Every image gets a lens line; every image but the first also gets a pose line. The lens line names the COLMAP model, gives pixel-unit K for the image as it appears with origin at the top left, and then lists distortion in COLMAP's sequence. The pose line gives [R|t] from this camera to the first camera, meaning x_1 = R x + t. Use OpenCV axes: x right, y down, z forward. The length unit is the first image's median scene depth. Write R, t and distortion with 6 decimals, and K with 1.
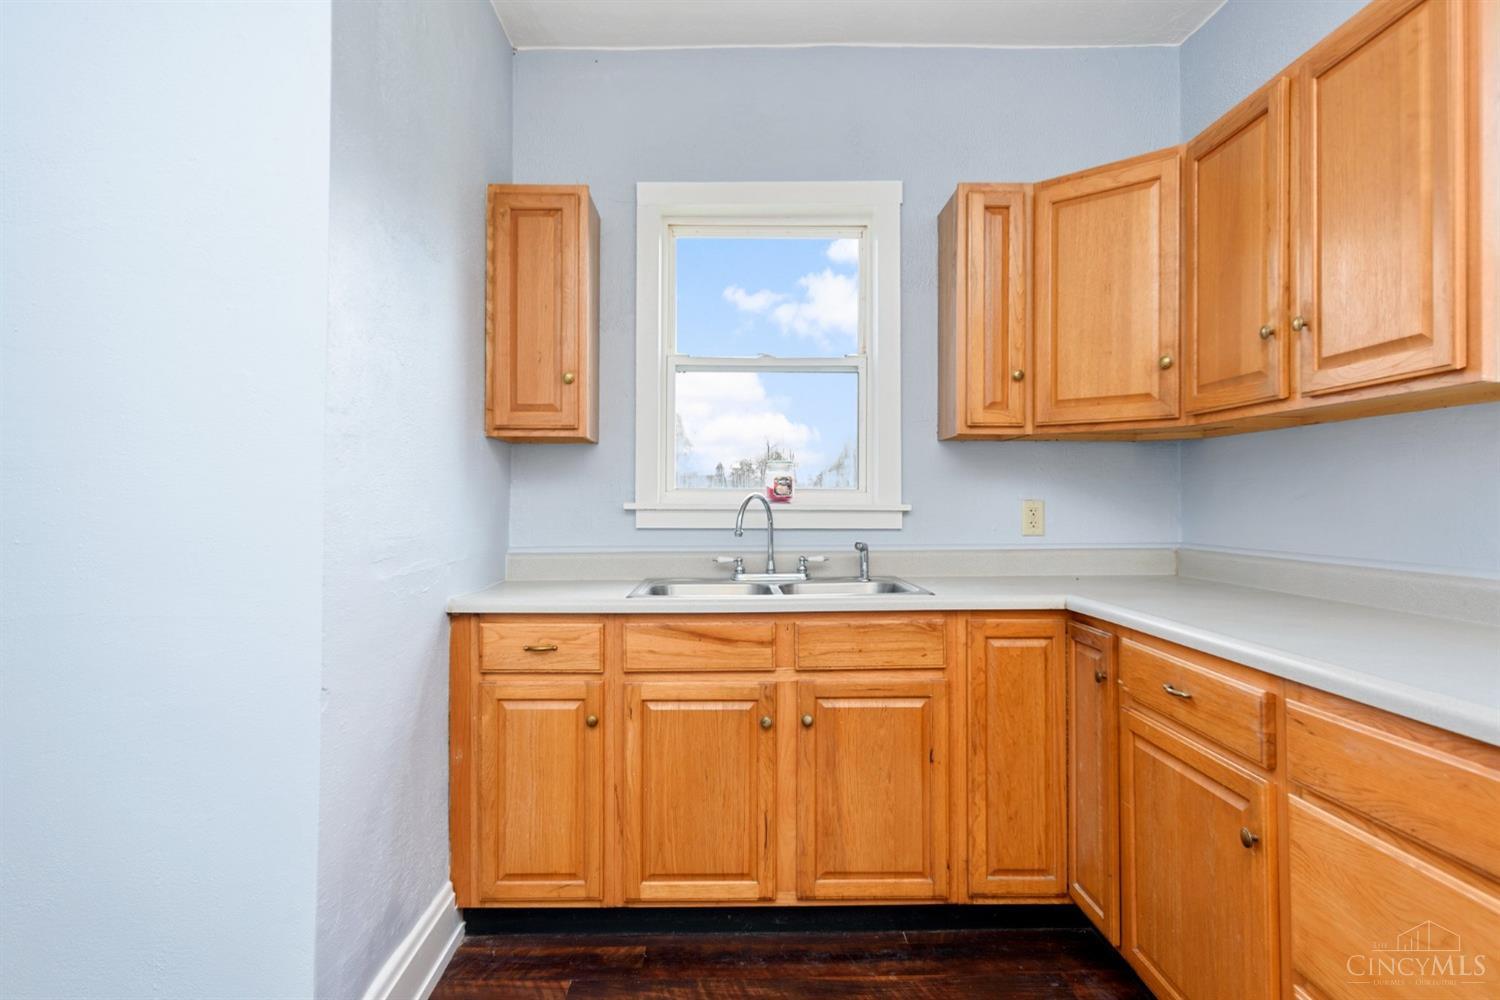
lens RADIAL K [[874.5, 0, 750.0], [0, 874.5, 500.0], [0, 0, 1]] dist [0.001123, -0.001179]
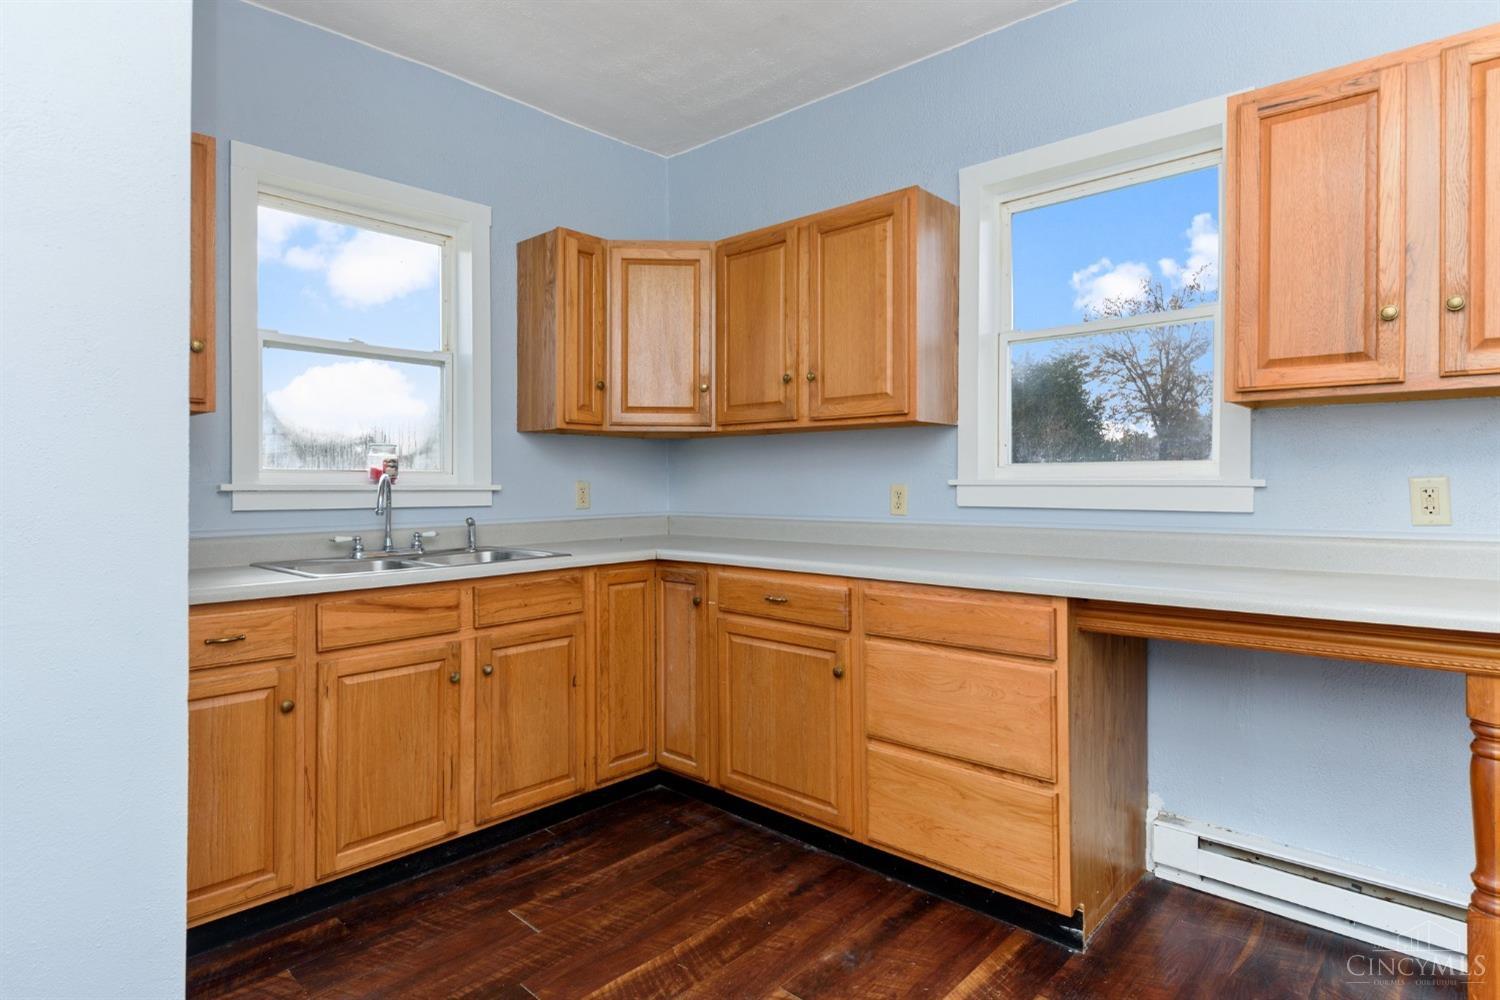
lens RADIAL K [[799.9, 0, 749.6], [0, 799.9, 495.6], [0, 0, 1]] dist [0.002004, -0.010800]
pose [[0.689942, -0.011921, 0.723766, -0.459518], [0.000357, 0.999870, 0.016129, 0.003069], [-0.723864, -0.010869, 0.689857, 0.013030]]
